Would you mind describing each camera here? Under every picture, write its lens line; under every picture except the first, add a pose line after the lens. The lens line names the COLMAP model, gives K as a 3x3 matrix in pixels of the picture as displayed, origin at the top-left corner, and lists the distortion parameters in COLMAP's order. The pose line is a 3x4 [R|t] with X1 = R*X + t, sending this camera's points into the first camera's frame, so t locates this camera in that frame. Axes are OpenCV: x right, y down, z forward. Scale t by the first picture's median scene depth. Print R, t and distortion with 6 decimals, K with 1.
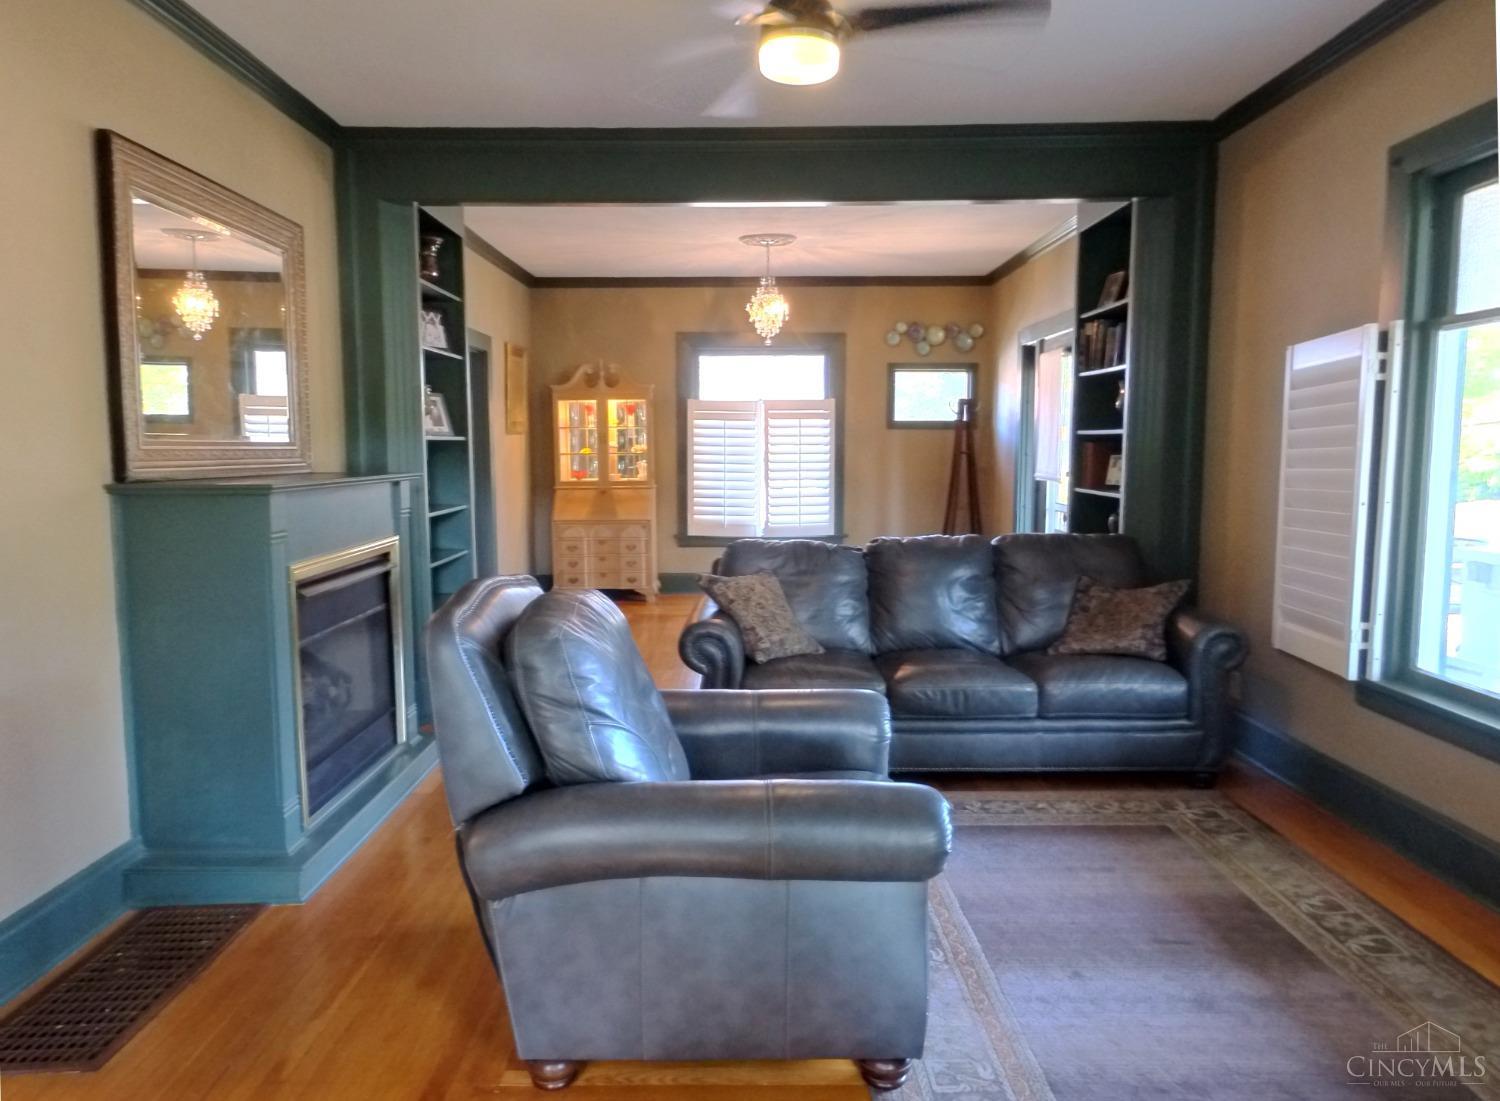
lens RADIAL K [[1002.3, 0, 745.1], [0, 1002.3, 547.7], [0, 0, 1]] dist [-0.002430, -0.001706]
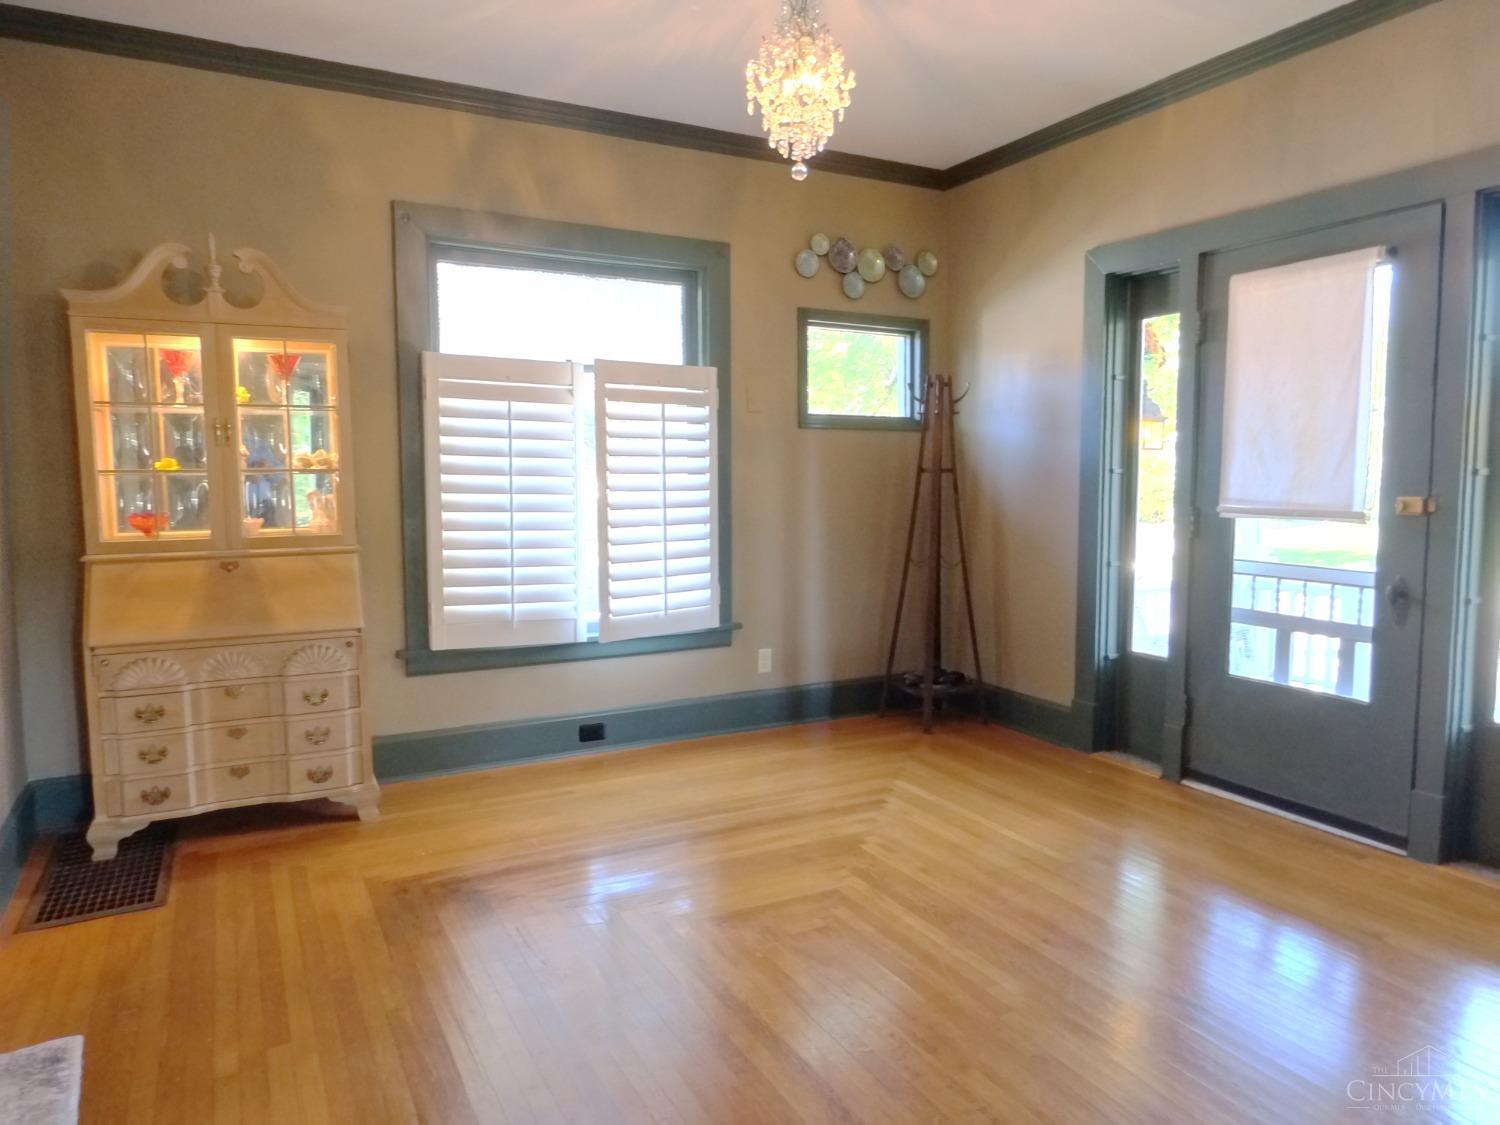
lens RADIAL K [[987.5, 0, 752.4], [0, 987.5, 561.6], [0, 0, 1]] dist [-0.002013, -0.006262]
pose [[0.883276, -0.040555, 0.467095, -0.140168], [0.048712, 0.998798, -0.005395, -0.044496], [-0.466315, 0.027518, 0.884191, 0.547169]]
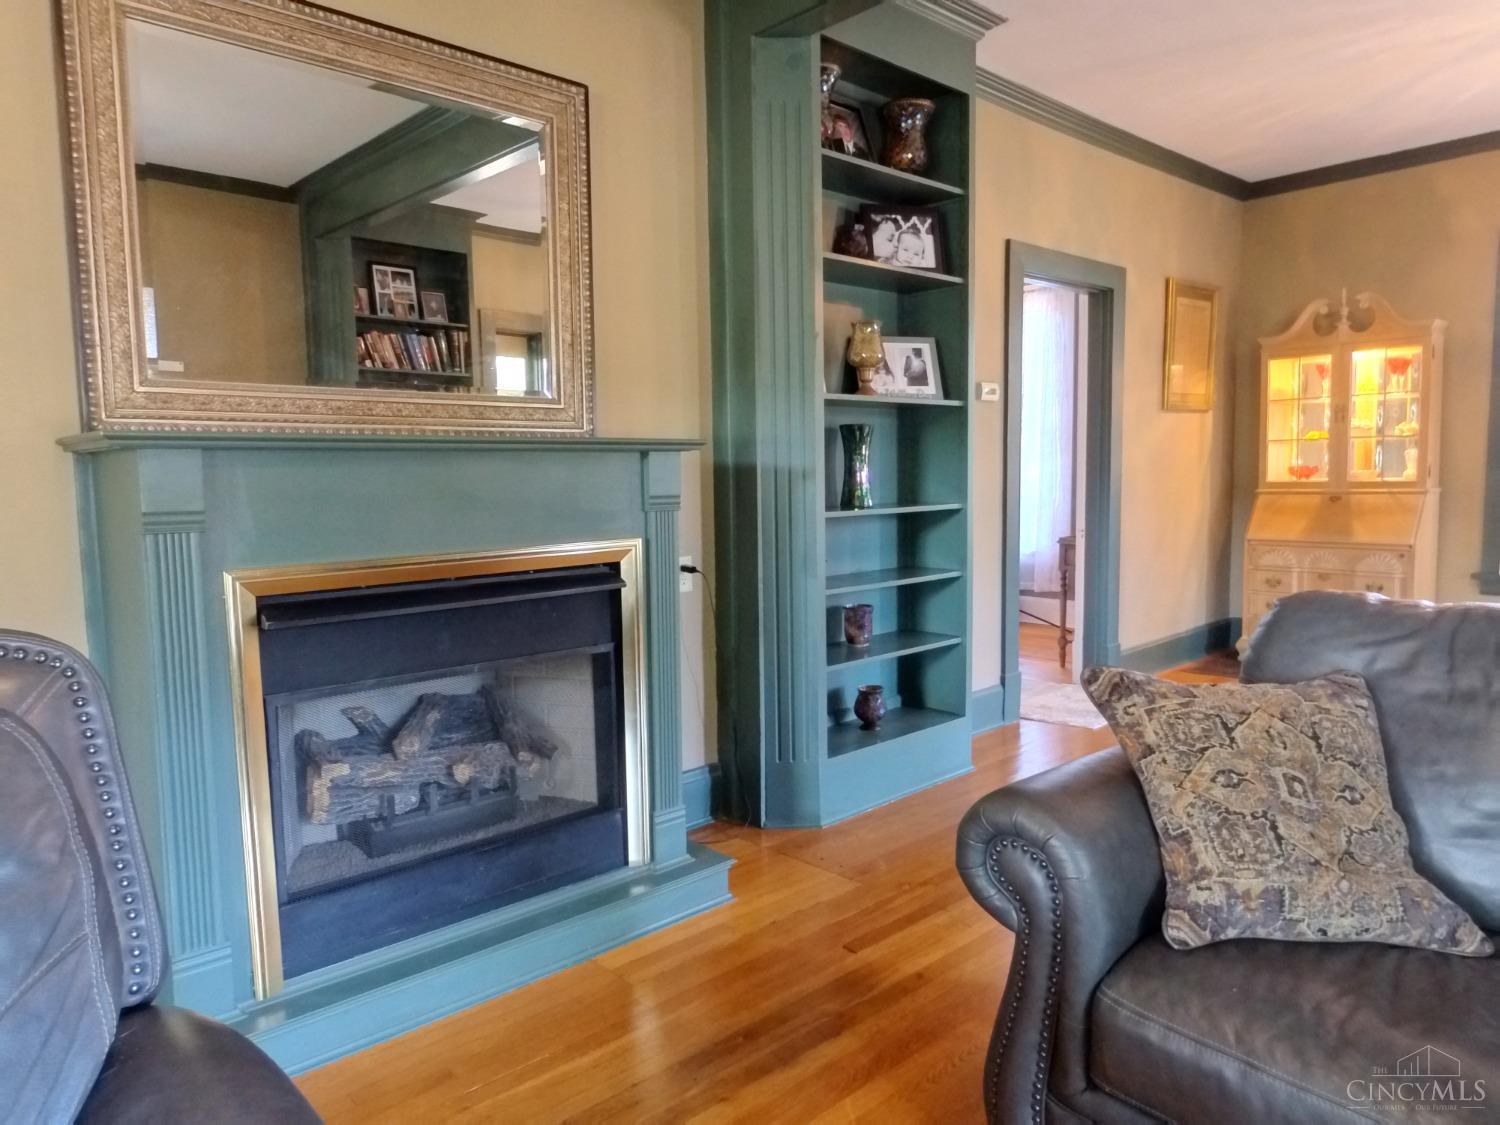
lens RADIAL K [[987.5, 0, 740.6], [0, 987.5, 561.5], [0, 0, 1]] dist [-0.002013, -0.006262]
pose [[0.667596, 0.062437, -0.741901, 0.073983], [-0.063118, 0.997636, 0.027163, -0.008569], [0.741844, 0.028694, 0.669959, 0.299784]]
